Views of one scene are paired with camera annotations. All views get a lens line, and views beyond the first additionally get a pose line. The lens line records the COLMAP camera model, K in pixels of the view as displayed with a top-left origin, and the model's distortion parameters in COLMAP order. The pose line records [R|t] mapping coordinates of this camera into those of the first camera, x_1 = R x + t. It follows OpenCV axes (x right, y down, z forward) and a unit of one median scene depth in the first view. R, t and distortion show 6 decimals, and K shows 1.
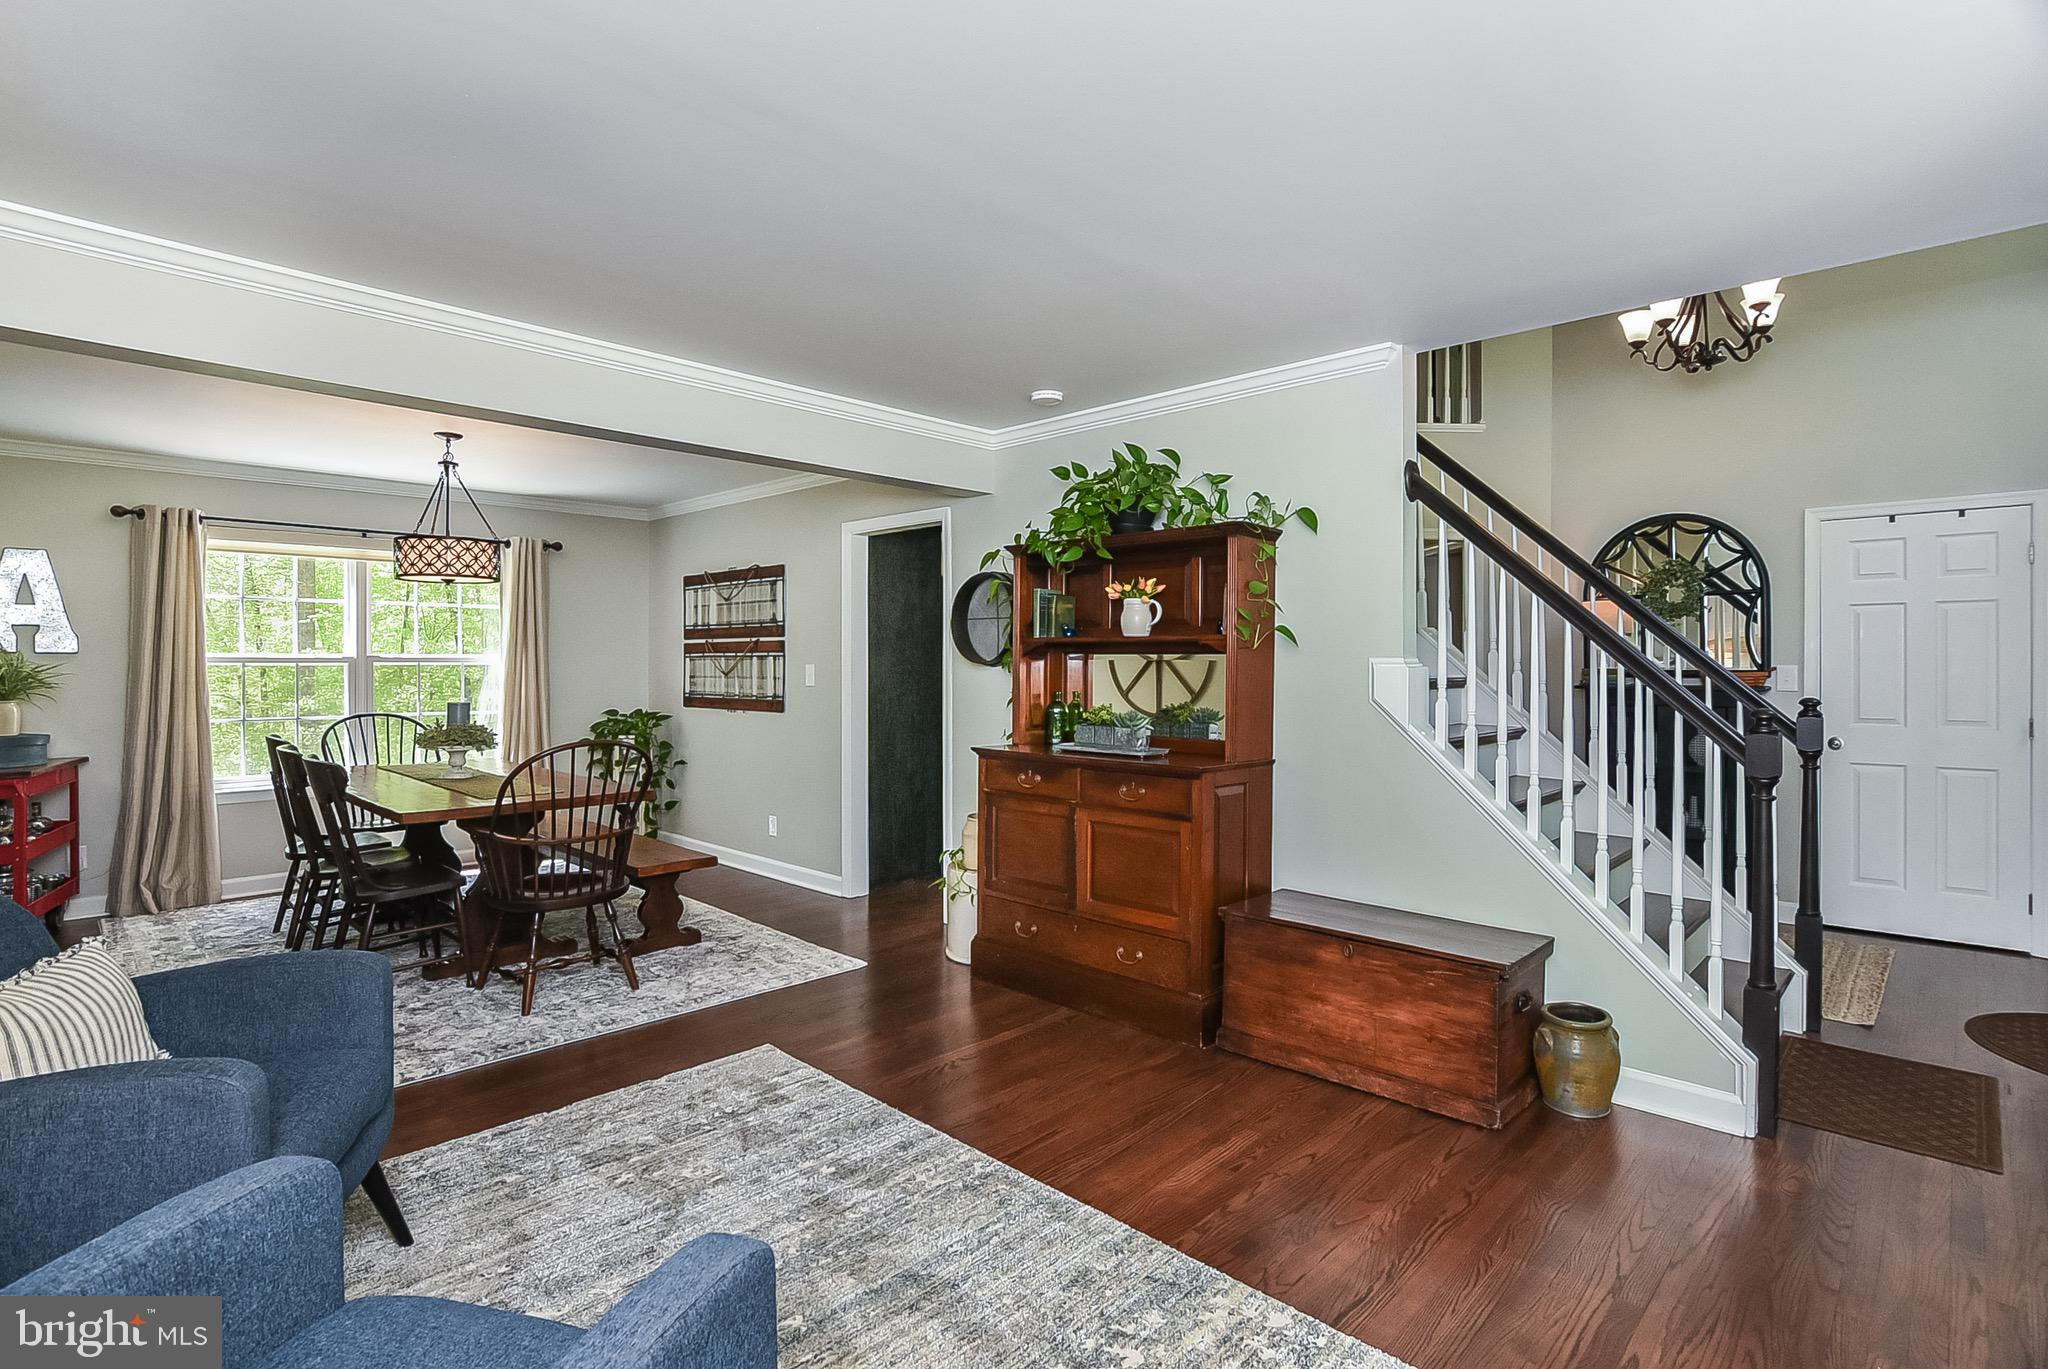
lens RADIAL K [[1014.8, 0, 1028.5], [0, 1014.8, 666.8], [0, 0, 1]] dist [-0.024423, 0.005369]
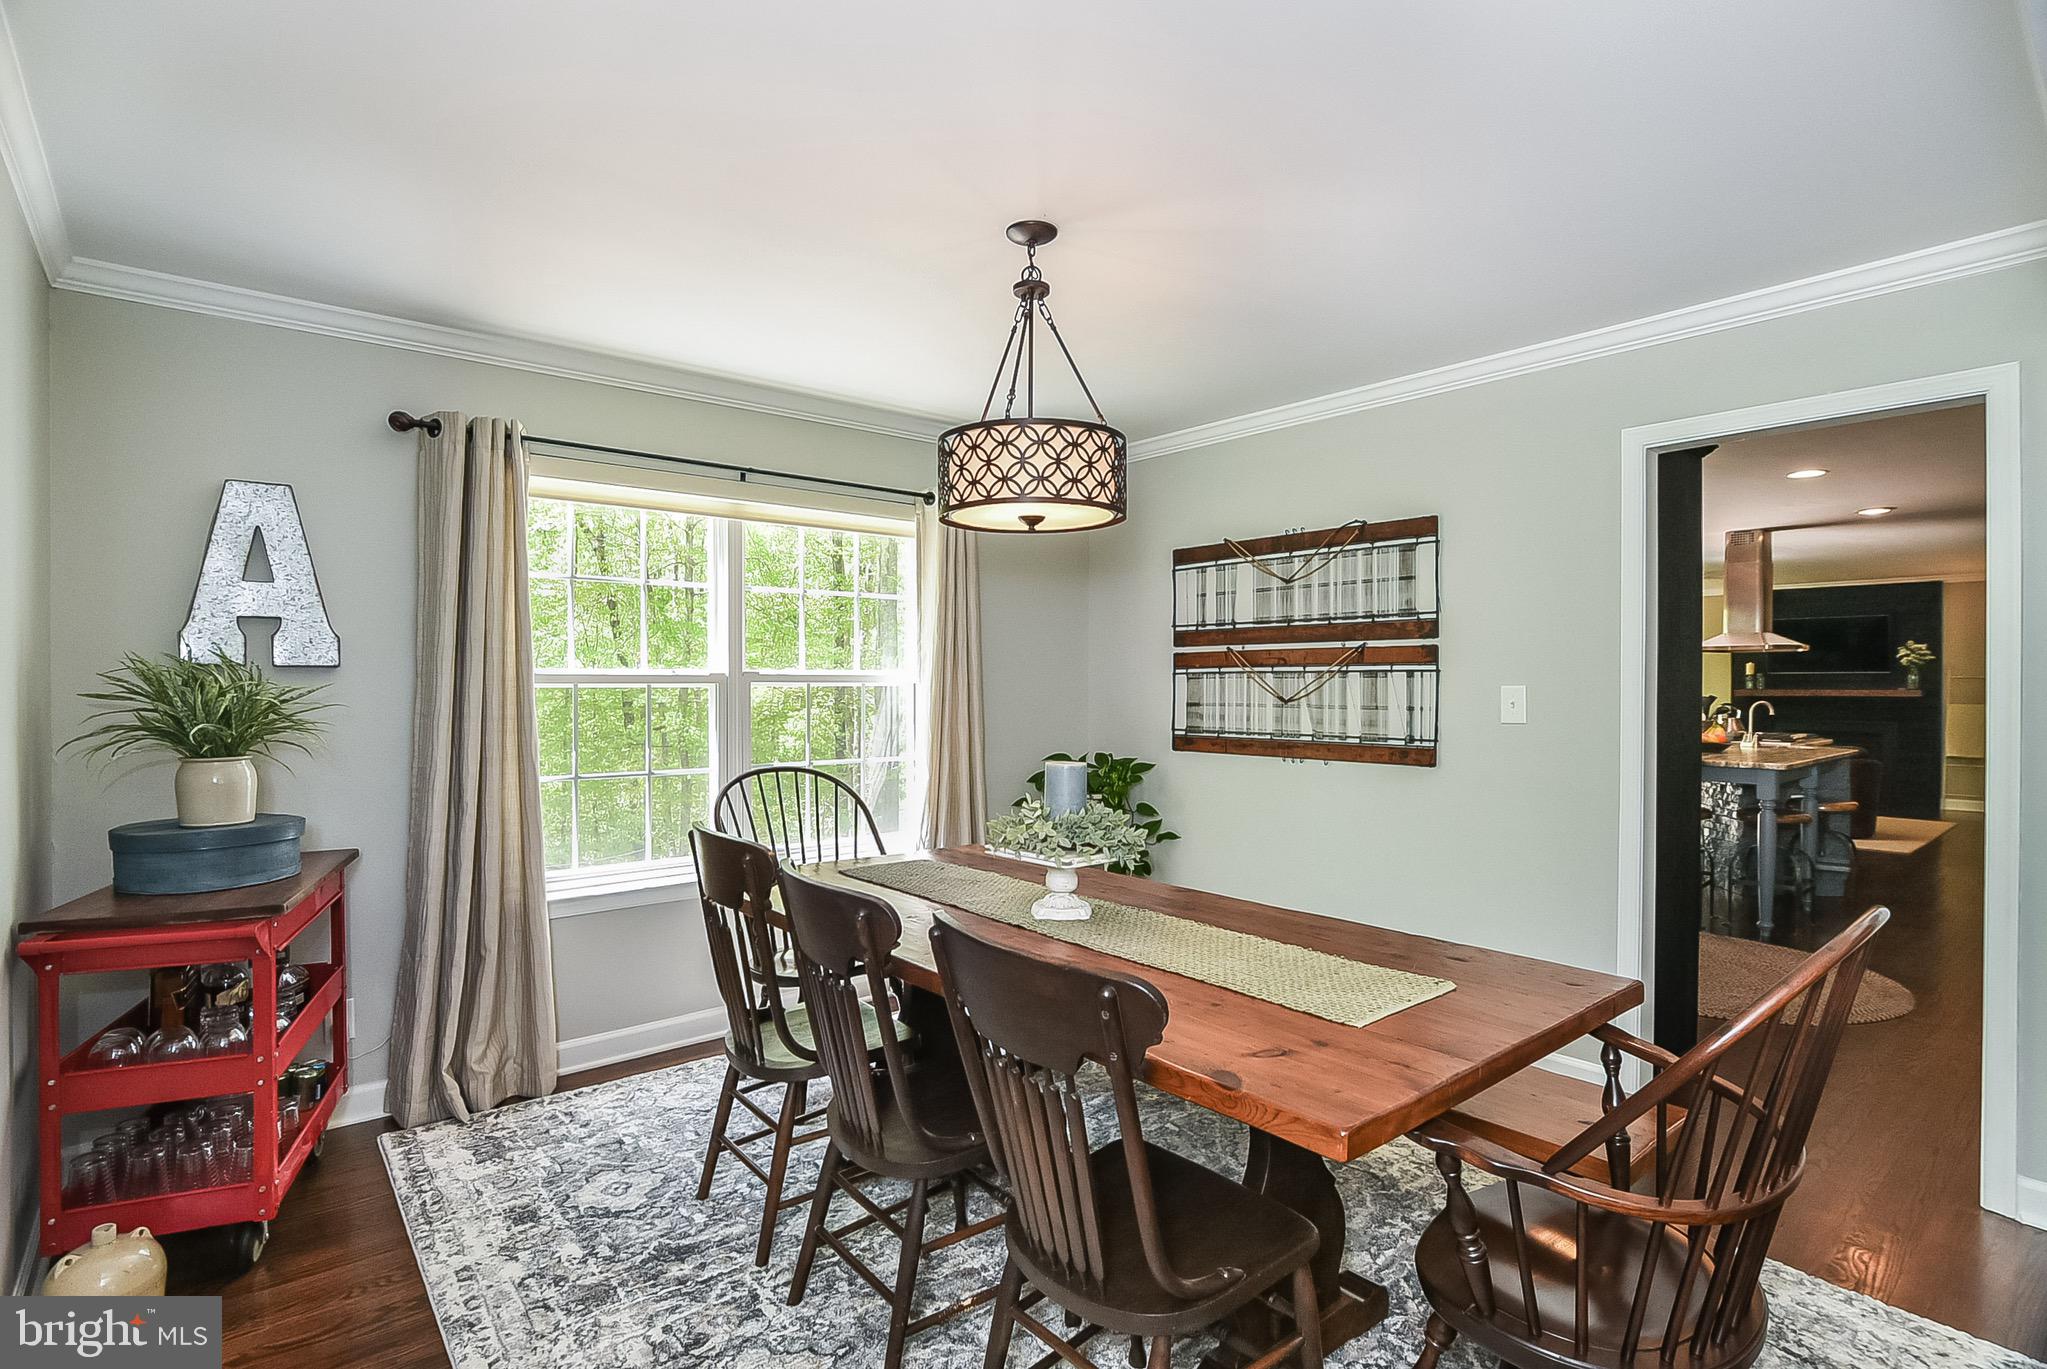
lens RADIAL K [[1014.3, 0, 1026.5], [0, 1014.3, 692.7], [0, 0, 1]] dist [-0.024423, 0.005369]
pose [[0.991515, 0.003036, -0.129953, -0.398798], [-0.002616, 0.999991, 0.003403, 0.000394], [0.129962, -0.003034, 0.991514, 0.391500]]
